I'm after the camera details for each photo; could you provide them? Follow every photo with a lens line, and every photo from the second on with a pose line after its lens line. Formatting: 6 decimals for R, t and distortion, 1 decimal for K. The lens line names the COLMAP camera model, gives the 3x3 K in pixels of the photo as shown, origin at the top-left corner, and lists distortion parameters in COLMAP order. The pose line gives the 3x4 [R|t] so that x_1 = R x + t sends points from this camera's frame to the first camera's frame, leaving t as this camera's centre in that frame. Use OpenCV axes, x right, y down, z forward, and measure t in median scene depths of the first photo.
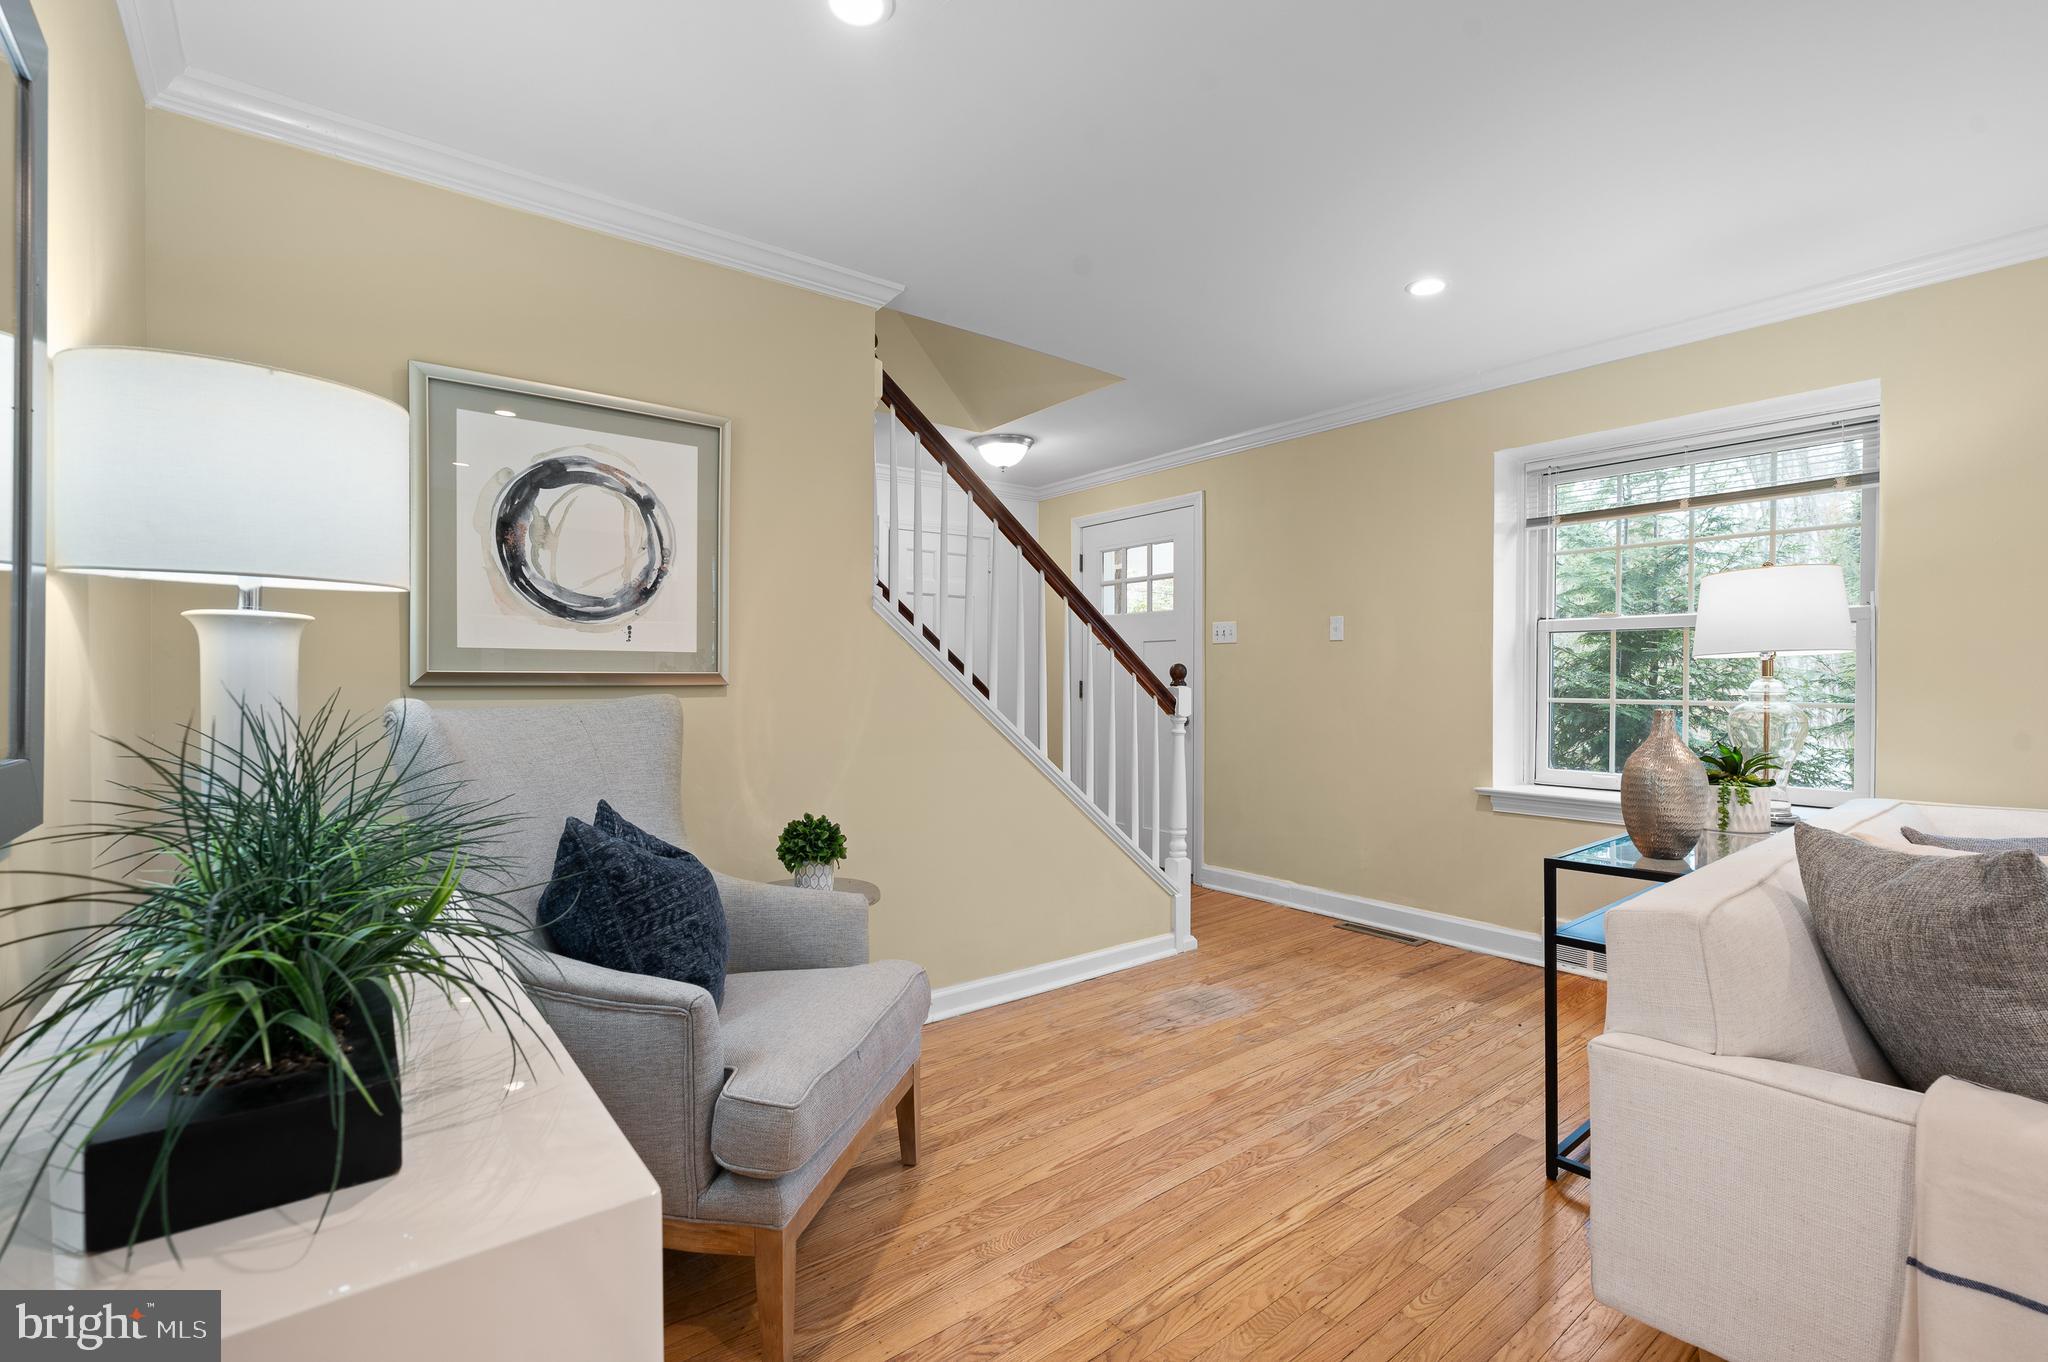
lens RADIAL K [[900.6, 0, 1023.3], [0, 900.6, 691.5], [0, 0, 1]] dist [-0.009576, 0.000380]
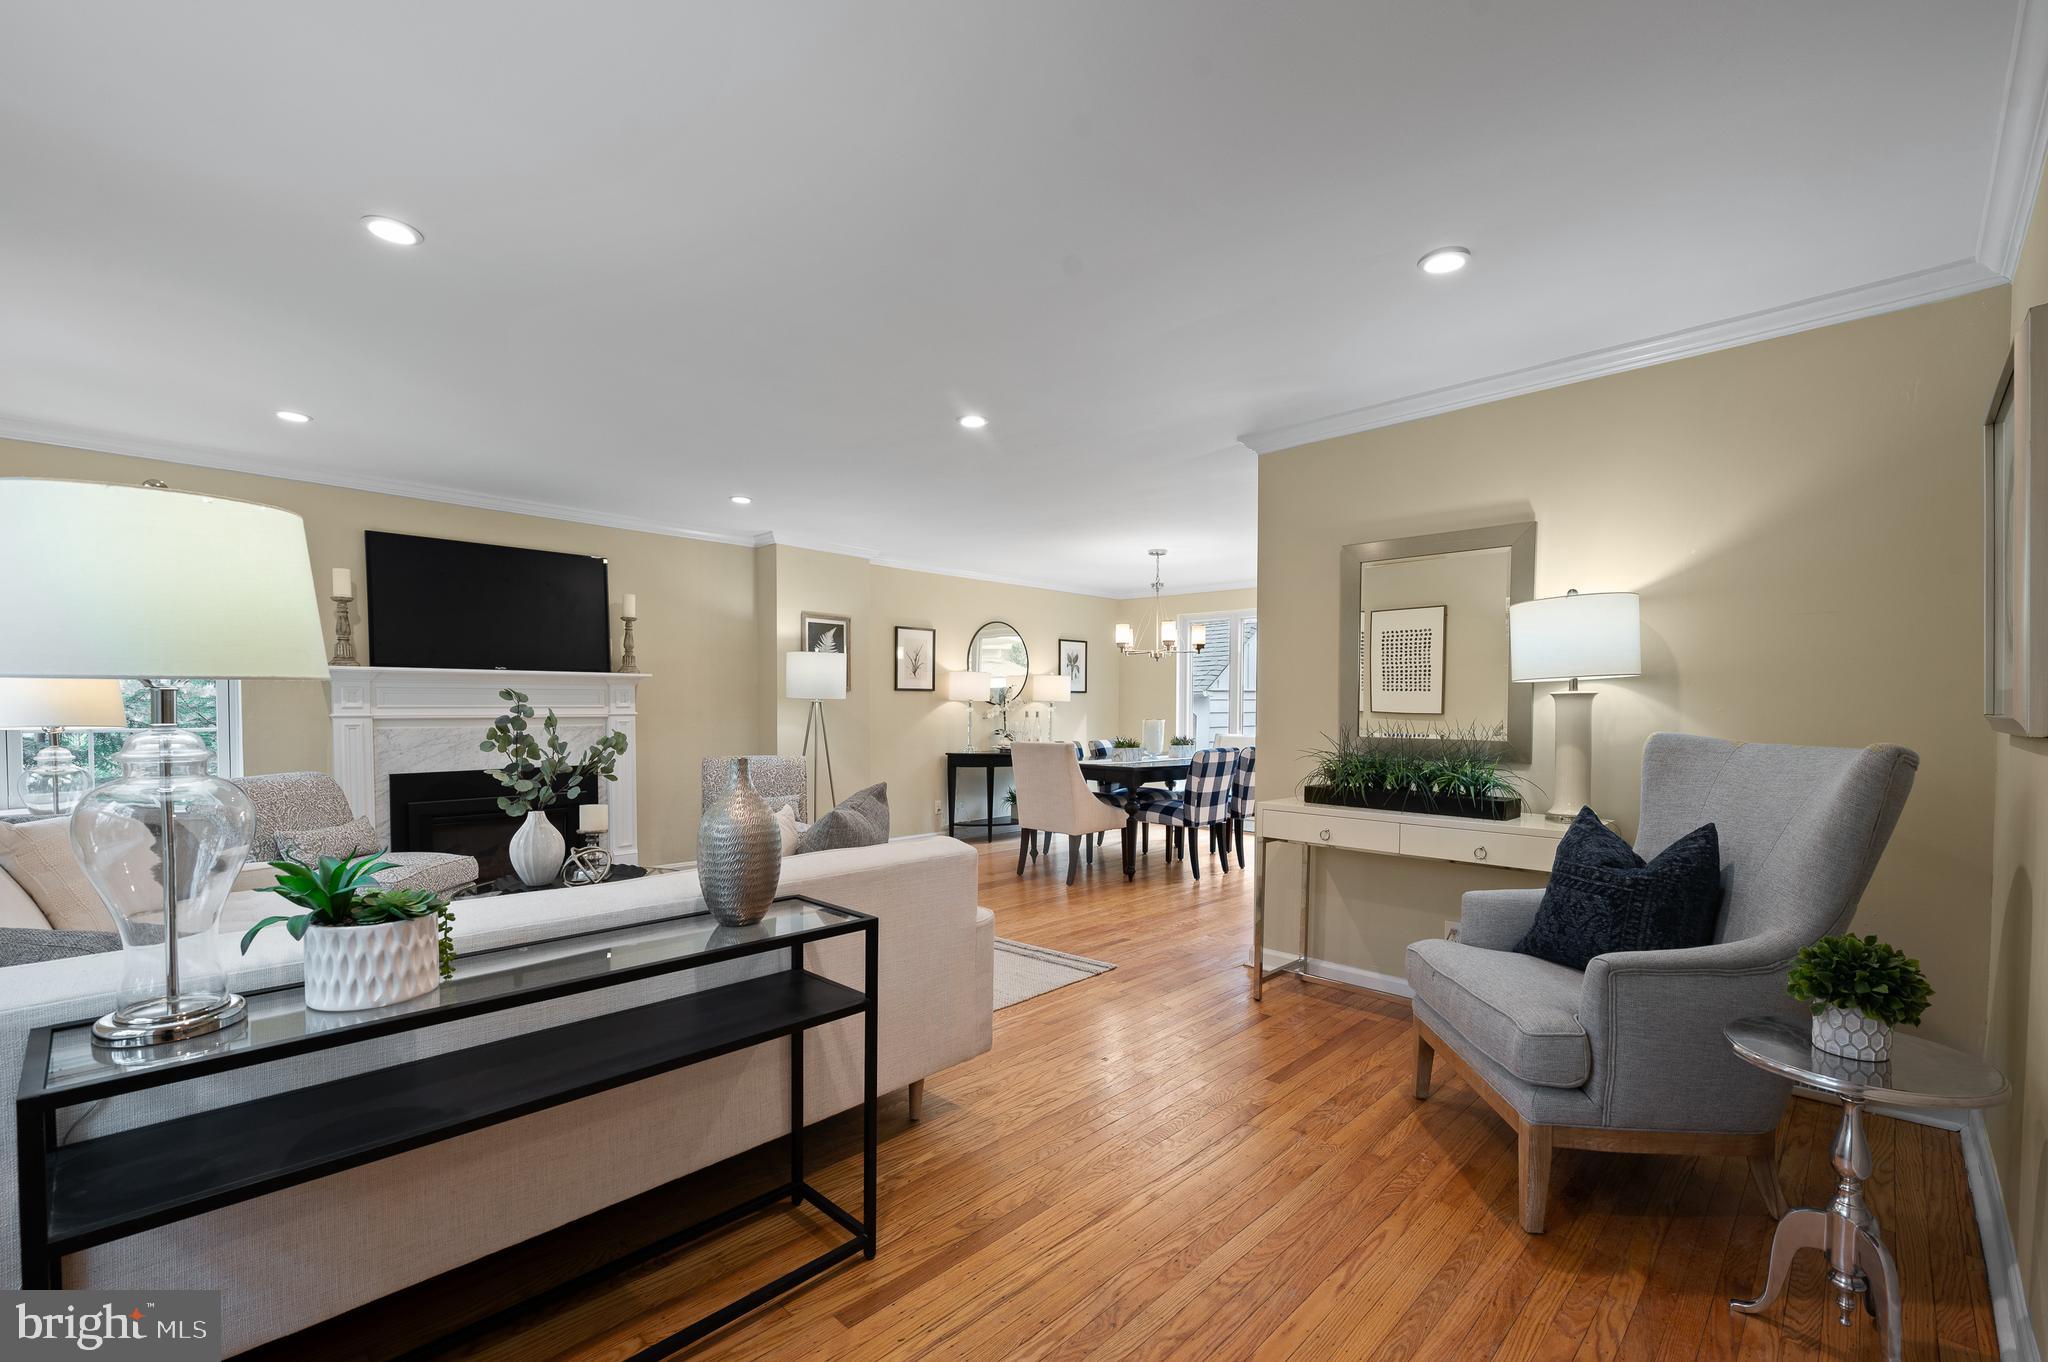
lens RADIAL K [[900.6, 0, 1013.1], [0, 900.6, 721.9], [0, 0, 1]] dist [-0.009576, 0.000380]
pose [[-0.992135, 0.000516, -0.125170, 0.450293], [-0.003023, 0.999601, 0.028078, -0.034060], [0.125135, 0.028236, -0.991738, 1.554021]]
